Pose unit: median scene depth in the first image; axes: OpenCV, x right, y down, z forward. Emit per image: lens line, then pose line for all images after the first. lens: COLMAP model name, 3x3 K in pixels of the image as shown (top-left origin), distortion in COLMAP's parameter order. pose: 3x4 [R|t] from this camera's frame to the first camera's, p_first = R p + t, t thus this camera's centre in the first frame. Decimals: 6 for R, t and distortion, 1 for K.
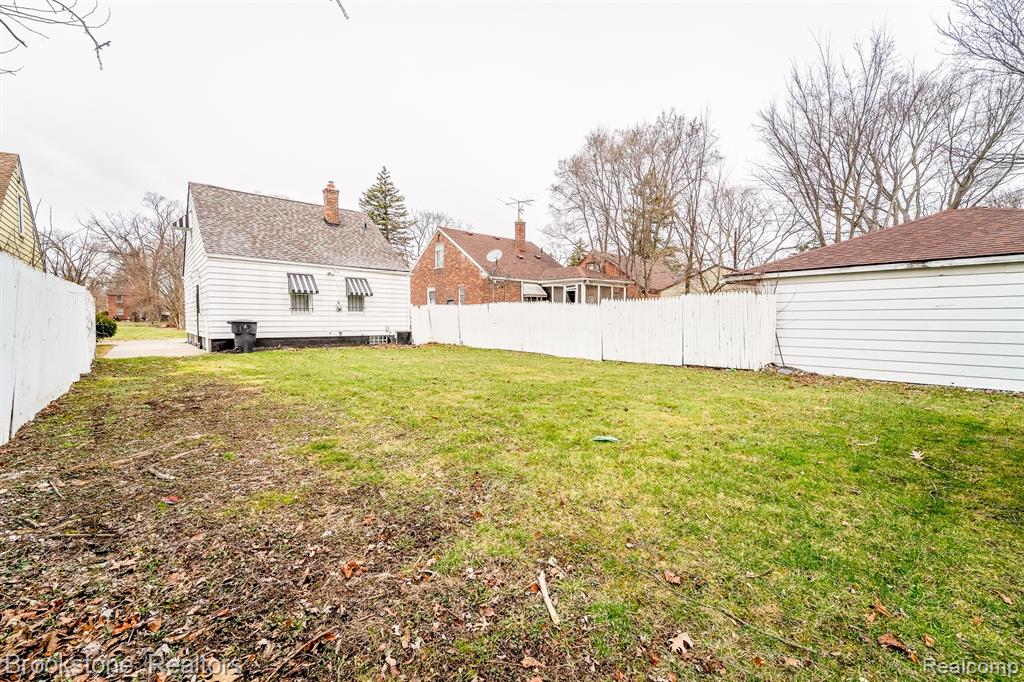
lens RADIAL K [[410.5, 0, 513.4], [0, 410.5, 333.8], [0, 0, 1]] dist [0.001527, -0.000153]
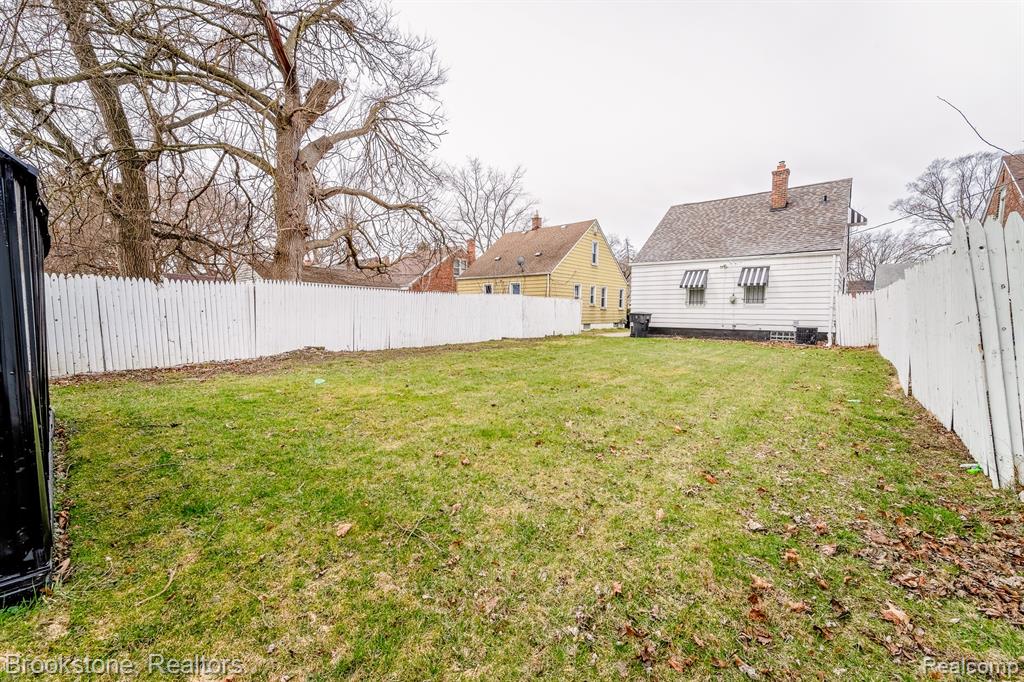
lens RADIAL K [[410.5, 0, 513.4], [0, 410.5, 333.8], [0, 0, 1]] dist [0.001527, -0.000153]
pose [[0.129987, 0.053939, -0.990047, 0.400029], [-0.039412, 0.998011, 0.049198, -0.009236], [0.990732, 0.032625, 0.131854, 0.297726]]
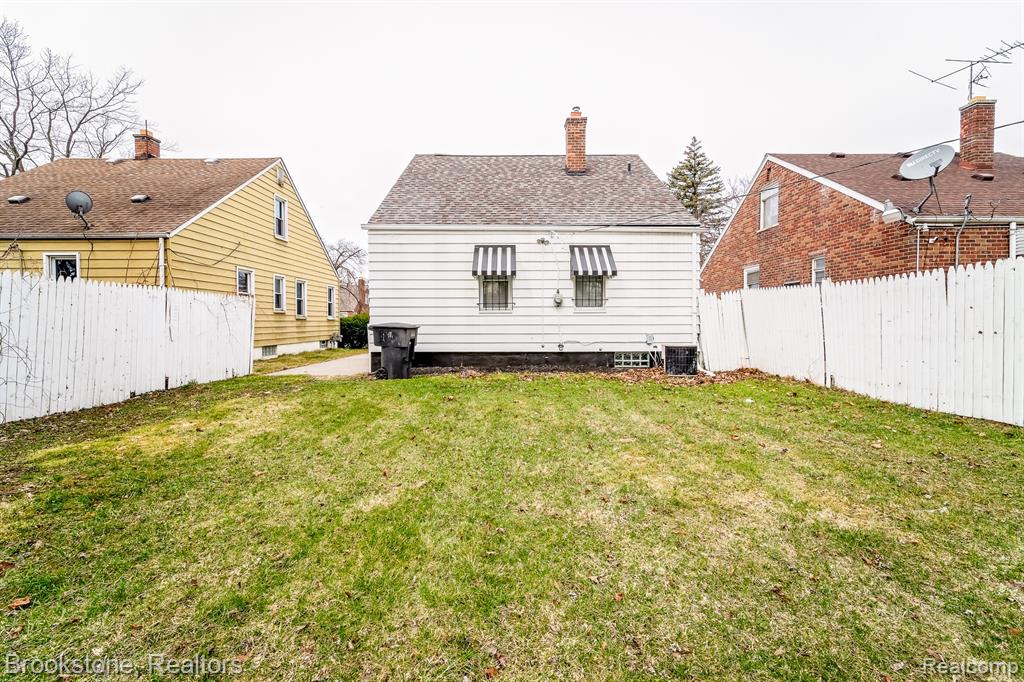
lens RADIAL K [[410.5, 0, 513.4], [0, 410.5, 333.8], [0, 0, 1]] dist [0.001527, -0.000153]
pose [[0.743687, 0.015057, -0.668359, -0.080864], [-0.017999, 0.999835, 0.002497, -0.015801], [0.668286, 0.010173, 0.743835, 0.455530]]
